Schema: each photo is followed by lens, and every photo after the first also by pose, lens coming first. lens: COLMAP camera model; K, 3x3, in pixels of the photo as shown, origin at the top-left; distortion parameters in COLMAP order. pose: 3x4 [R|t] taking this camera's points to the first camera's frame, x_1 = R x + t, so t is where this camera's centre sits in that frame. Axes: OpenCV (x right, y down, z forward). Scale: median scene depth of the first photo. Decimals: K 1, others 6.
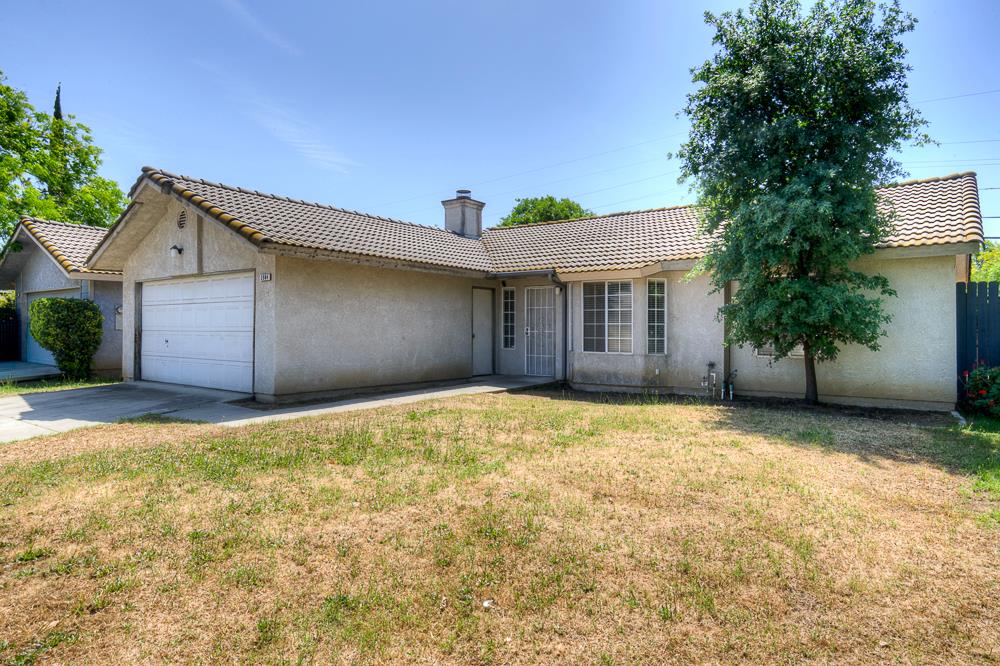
lens RADIAL K [[593.1, 0, 500.0], [0, 593.1, 333.0], [0, 0, 1]] dist [0.000244, 0.000006]
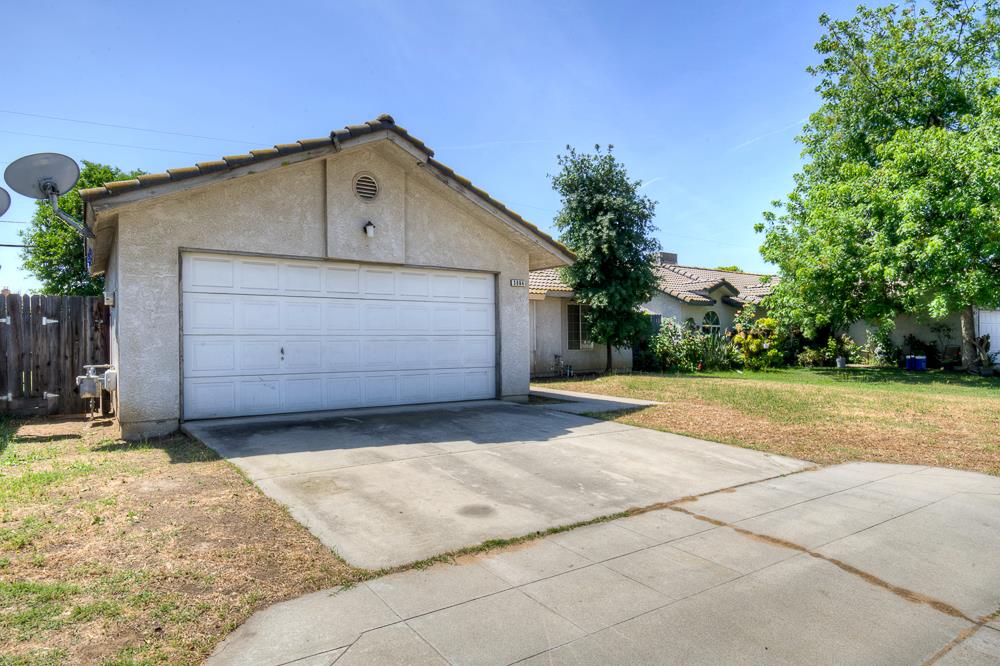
lens RADIAL K [[593.1, 0, 500.0], [0, 593.1, 333.0], [0, 0, 1]] dist [0.000244, 0.000006]
pose [[0.323120, 0.004496, 0.946347, -1.294747], [0.011119, 0.999902, -0.008546, 0.002038], [-0.946293, 0.013284, 0.323039, 0.646826]]
